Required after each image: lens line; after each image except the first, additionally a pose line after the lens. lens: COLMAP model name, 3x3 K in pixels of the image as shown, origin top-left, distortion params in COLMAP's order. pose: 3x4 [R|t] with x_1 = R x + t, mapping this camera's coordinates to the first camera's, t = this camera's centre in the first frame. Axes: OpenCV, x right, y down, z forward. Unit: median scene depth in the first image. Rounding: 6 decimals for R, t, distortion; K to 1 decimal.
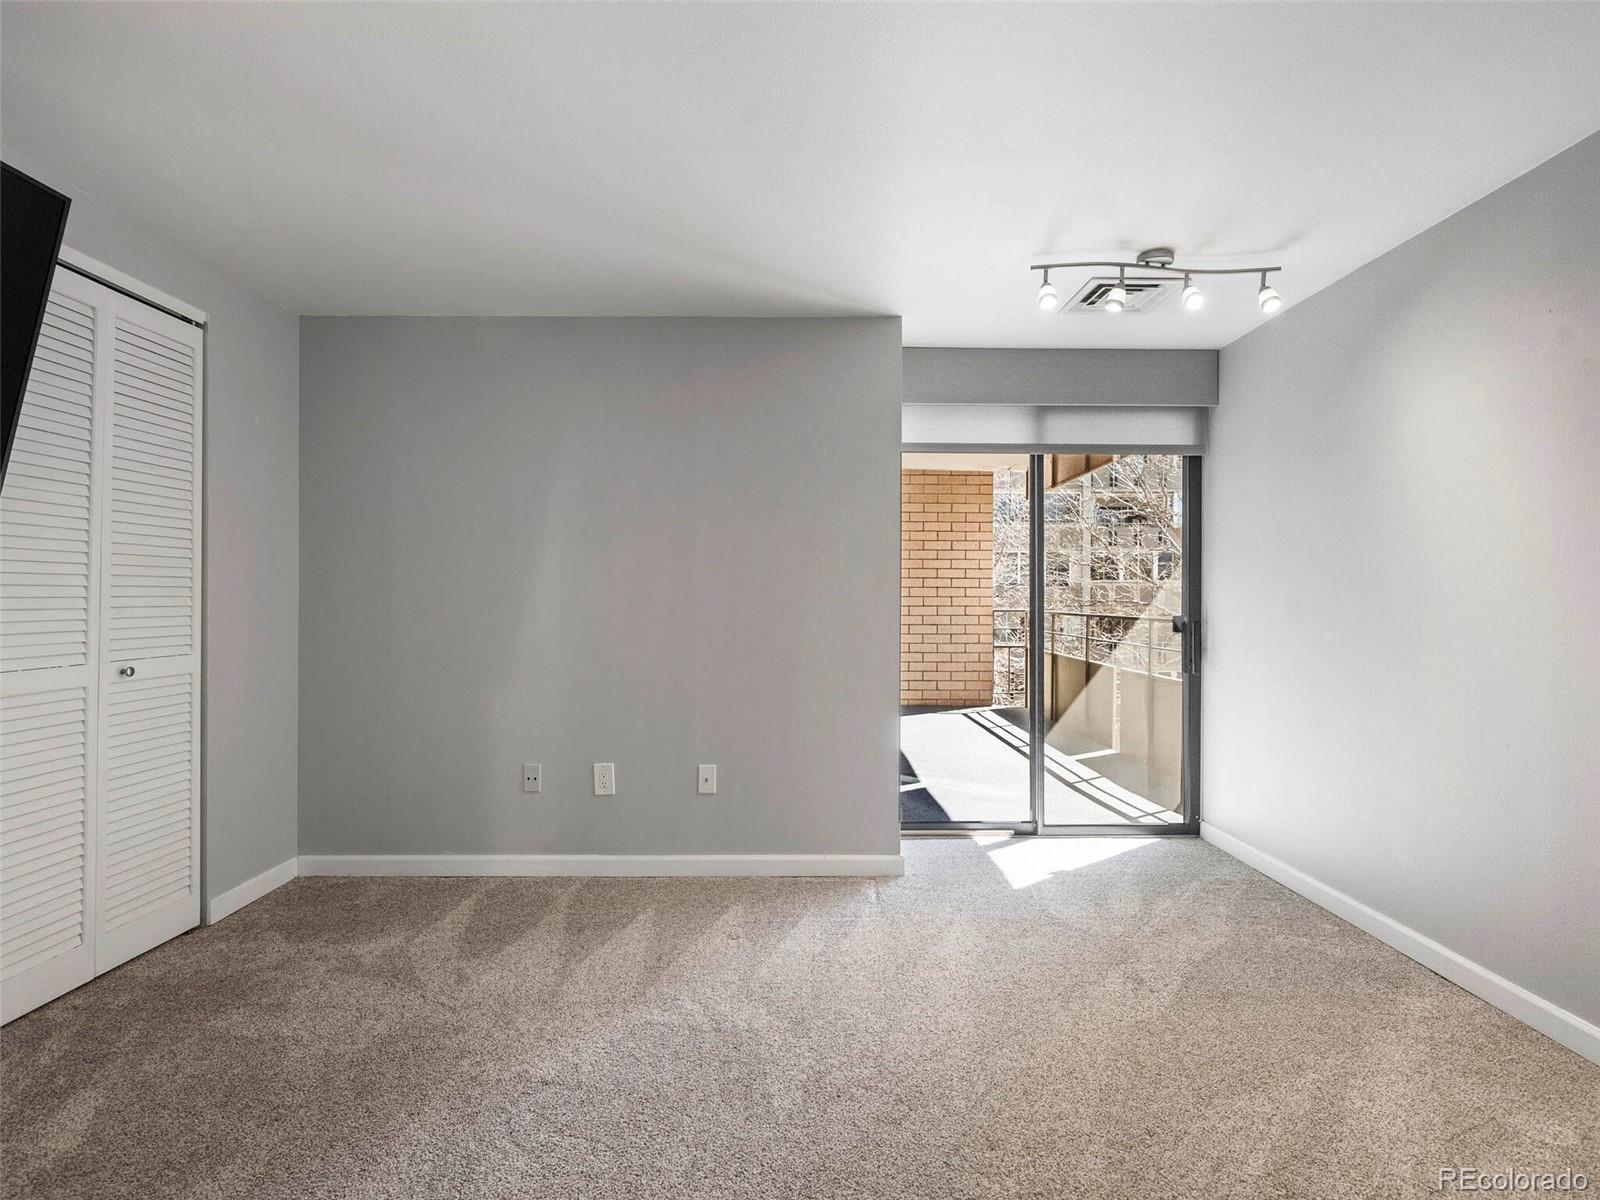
lens RADIAL K [[809.6, 0, 799.9], [0, 809.6, 599.5], [0, 0, 1]] dist [0.008850, -0.000431]
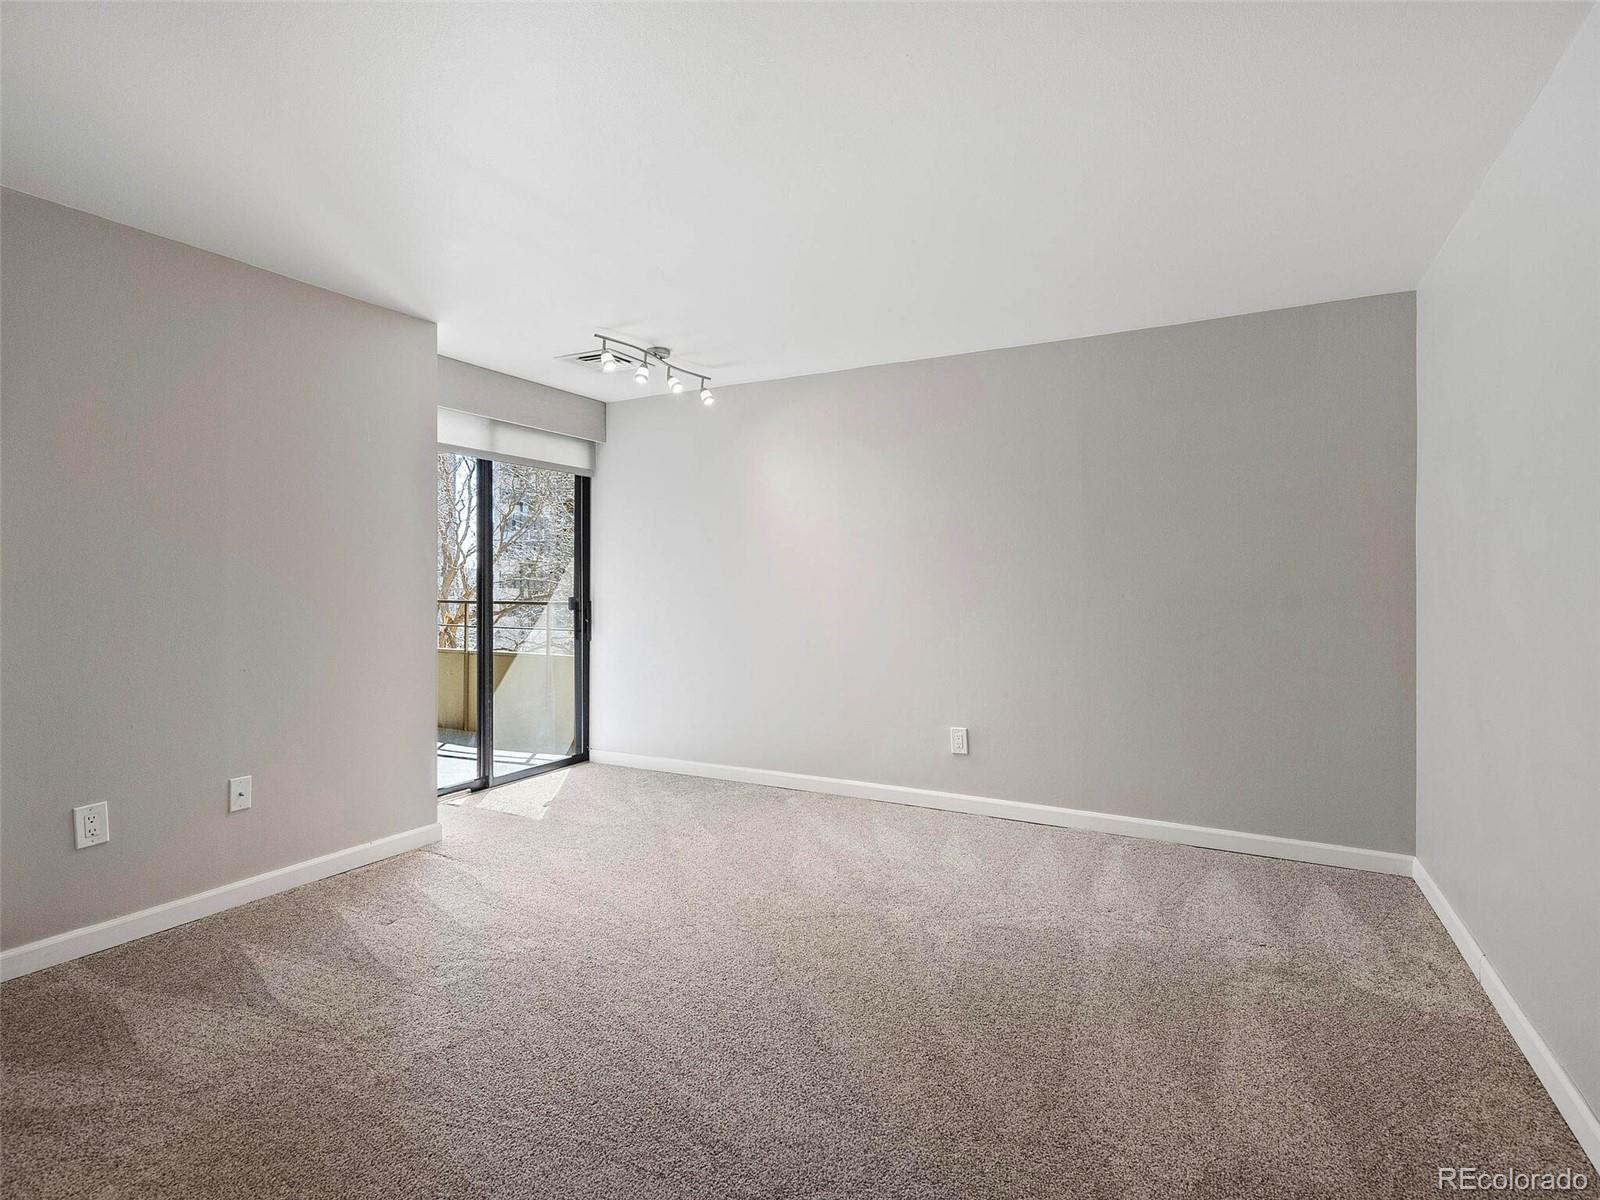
lens RADIAL K [[809.6, 0, 793.7], [0, 809.6, 584.6], [0, 0, 1]] dist [0.008850, -0.000431]
pose [[0.490834, -0.003993, 0.871244, -0.588820], [0.002263, 0.999992, 0.003308, -0.003710], [-0.871250, 0.000348, 0.490840, 0.056246]]
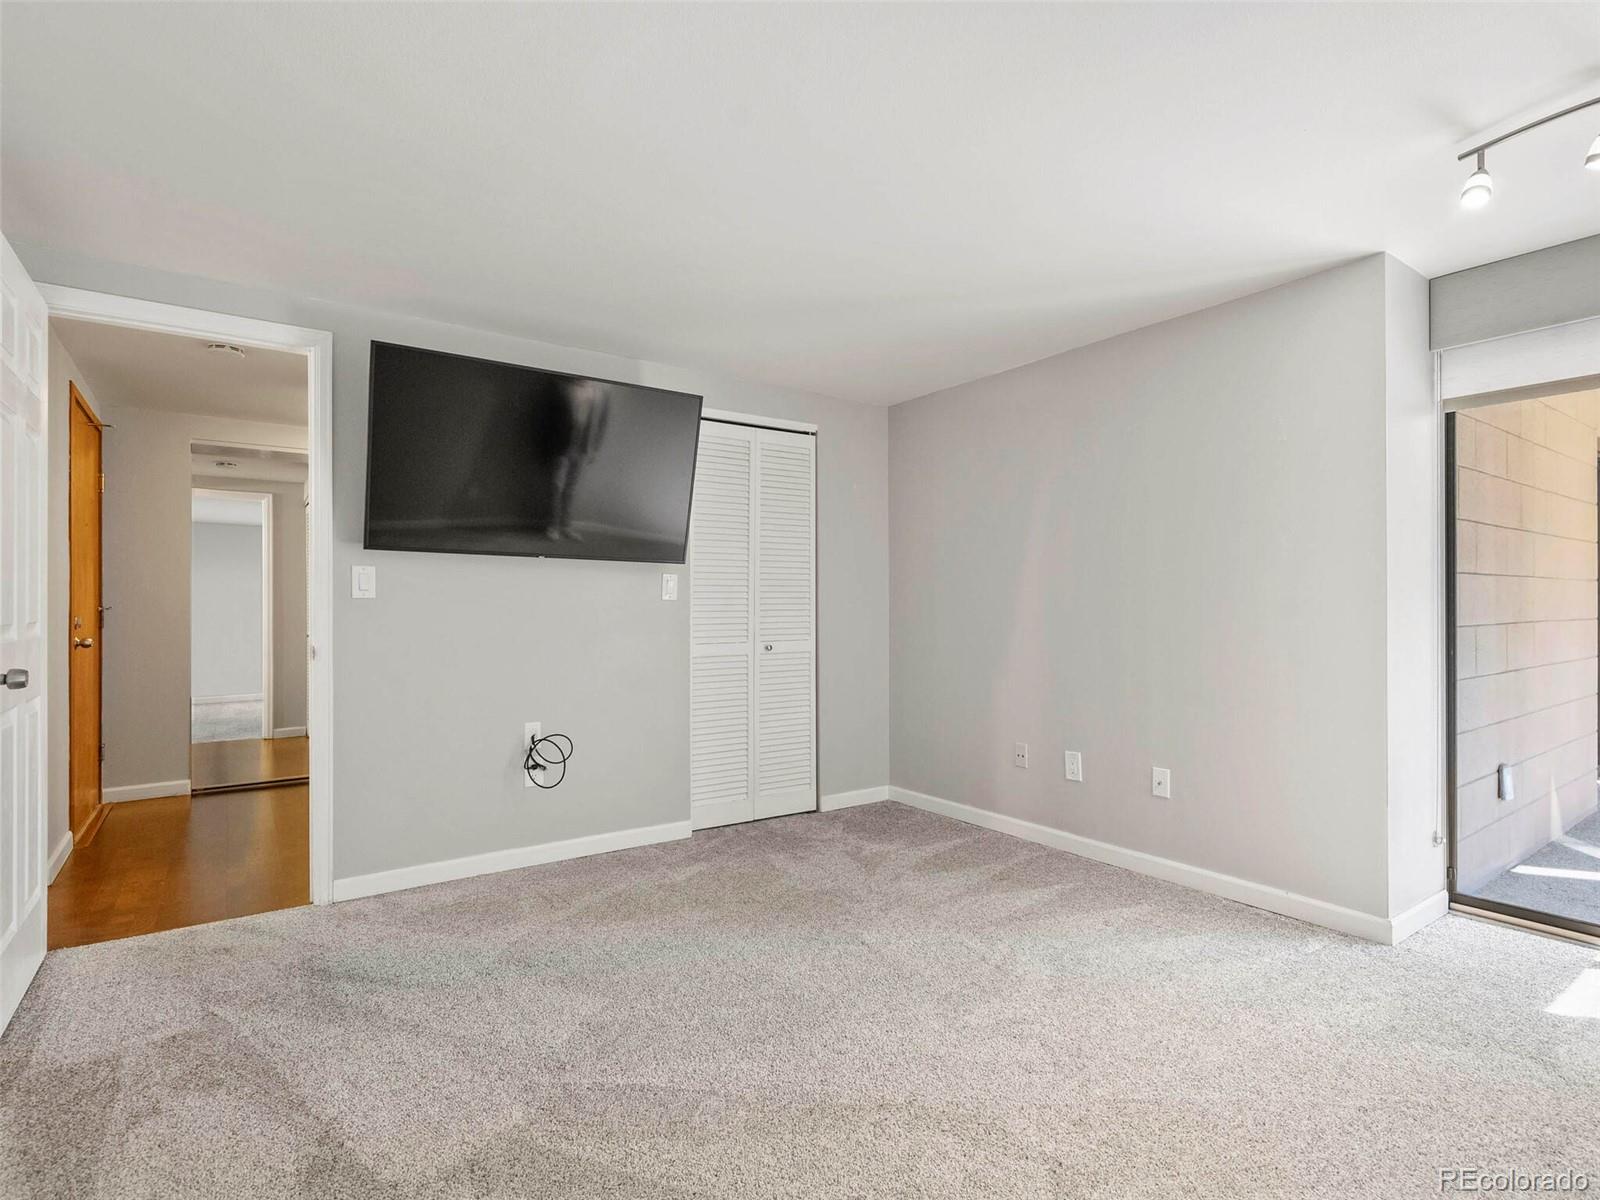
lens RADIAL K [[809.6, 0, 787.0], [0, 809.6, 605.3], [0, 0, 1]] dist [0.008850, -0.000431]
pose [[0.565581, -0.003998, -0.824683, 0.458953], [0.004872, 0.999987, -0.001507, 0.001226], [0.824678, -0.003165, 0.565593, 0.050060]]
